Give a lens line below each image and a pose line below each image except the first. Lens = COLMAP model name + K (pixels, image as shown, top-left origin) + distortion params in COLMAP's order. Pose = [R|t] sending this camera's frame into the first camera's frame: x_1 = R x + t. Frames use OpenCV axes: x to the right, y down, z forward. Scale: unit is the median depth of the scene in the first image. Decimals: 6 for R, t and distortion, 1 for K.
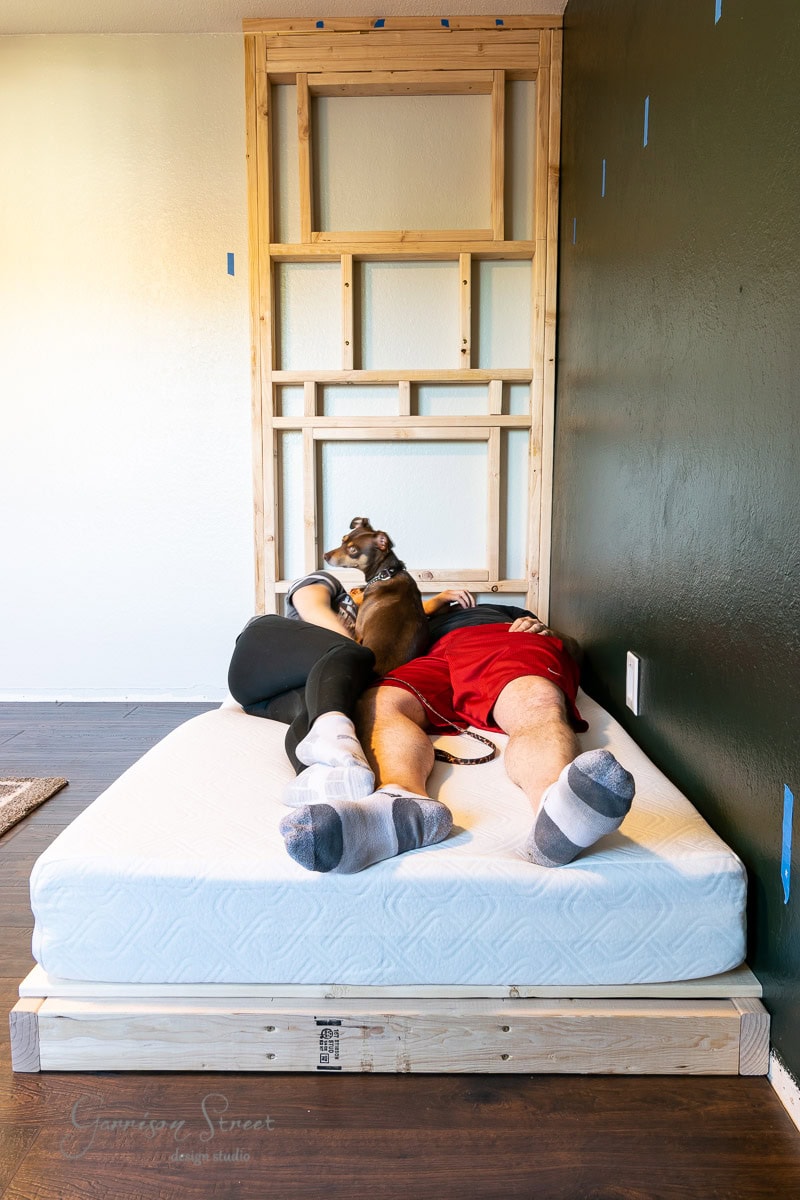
lens RADIAL K [[932.5, 0, 398.5], [0, 932.5, 603.4], [0, 0, 1]] dist [0.013680, 0.003546]
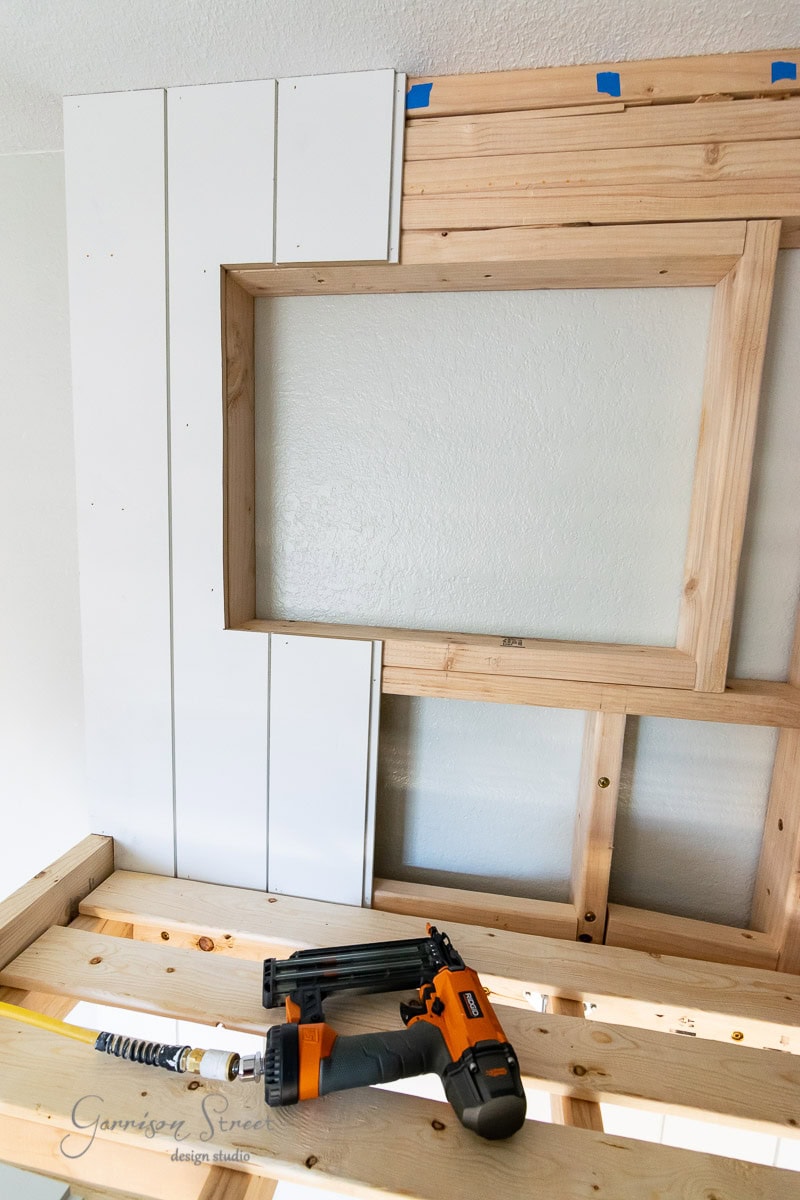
lens RADIAL K [[685.8, 0, 363.9], [0, 685.8, 632.4], [0, 0, 1]] dist [-0.002509, -0.000519]
pose [[0.985136, 0.064573, -0.159178, 0.014163], [-0.055389, 0.996571, 0.061476, -0.414593], [0.162602, -0.051745, 0.985334, 0.702957]]
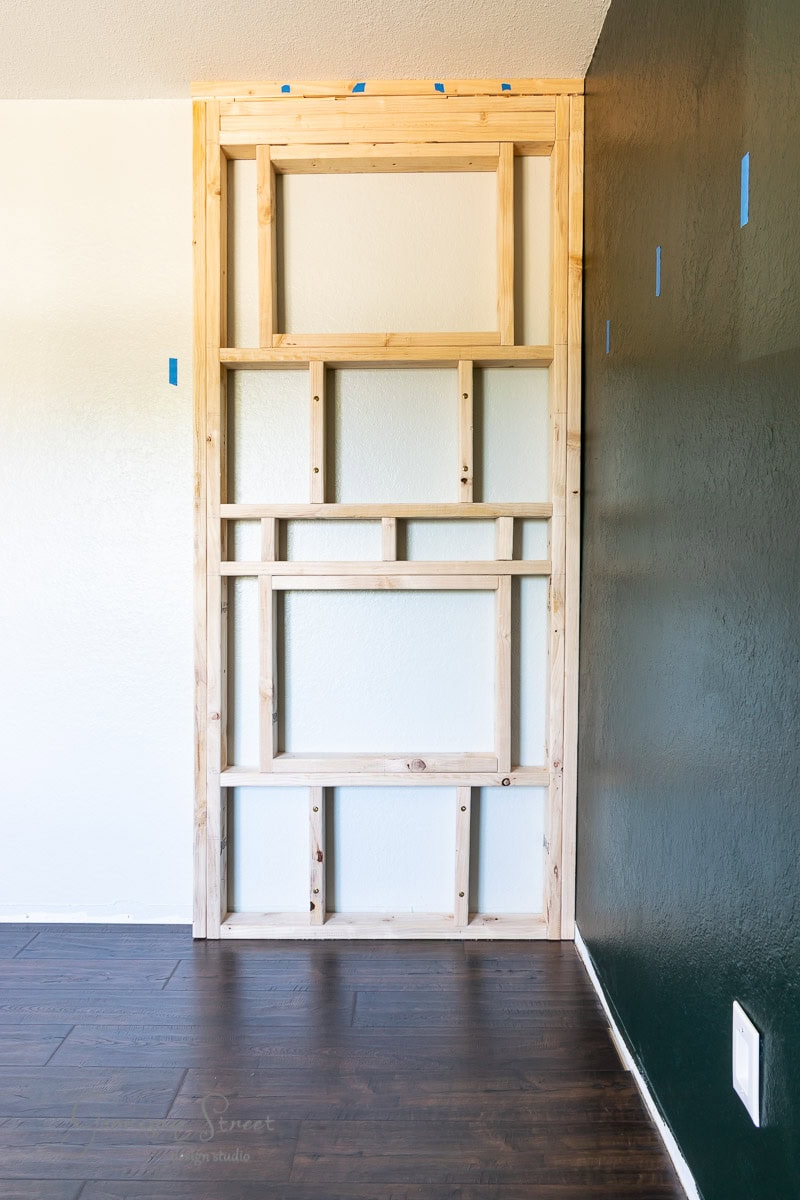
lens RADIAL K [[970.4, 0, 396.3], [0, 970.4, 603.6], [0, 0, 1]] dist [0.010064, -0.018202]
pose [[0.999991, 0.002585, 0.003351, 0.010194], [-0.002255, 0.995478, -0.094969, -0.089339], [-0.003581, 0.094961, 0.995475, 0.195424]]
